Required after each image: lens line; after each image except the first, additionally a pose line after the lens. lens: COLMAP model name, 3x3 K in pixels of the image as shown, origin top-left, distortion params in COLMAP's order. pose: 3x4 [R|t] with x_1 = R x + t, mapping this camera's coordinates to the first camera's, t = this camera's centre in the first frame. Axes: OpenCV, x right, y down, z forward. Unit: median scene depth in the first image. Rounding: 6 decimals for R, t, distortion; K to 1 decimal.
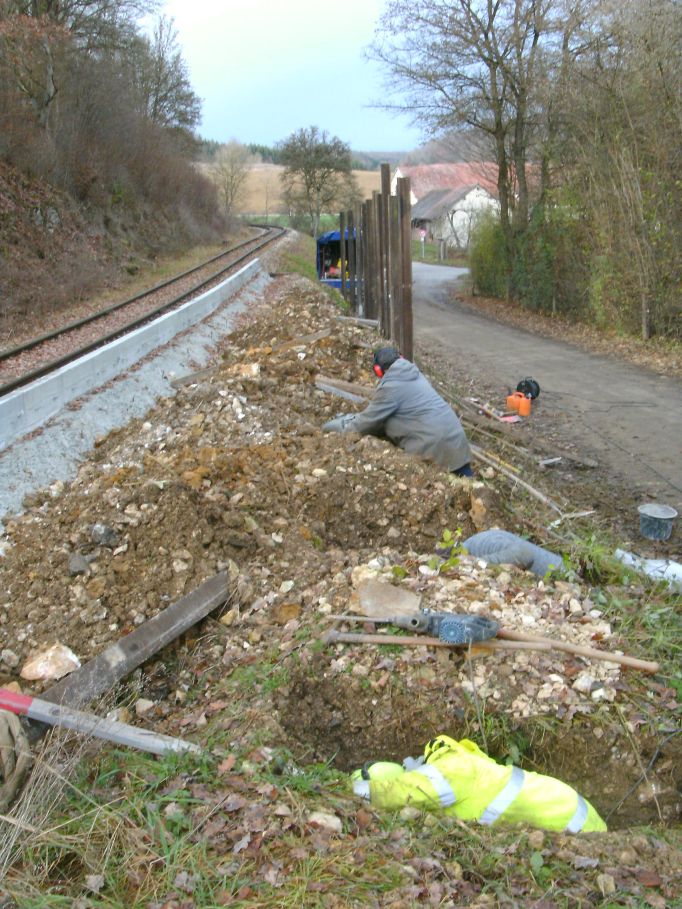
lens RADIAL K [[746.0, 0, 354.7], [0, 746.0, 453.5], [0, 0, 1]] dist [-0.067737, 0.005878]
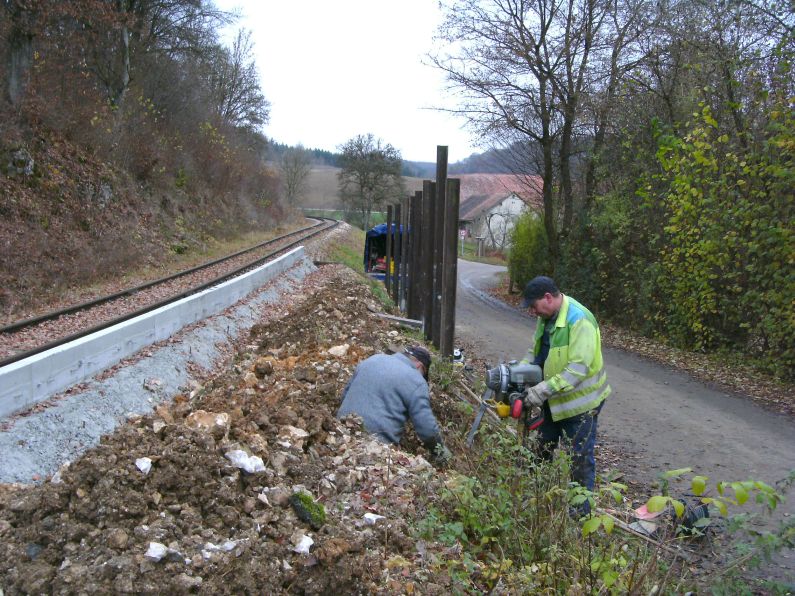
lens RADIAL K [[673.6, 0, 397.5], [0, 673.6, 298.0], [0, 0, 1]] dist [-0.001446, -0.003927]
pose [[0.998289, 0.058463, 0.000719, -0.000286], [-0.057303, 0.980771, -0.186559, -0.027023], [-0.011611, 0.186199, 0.982443, 0.100536]]
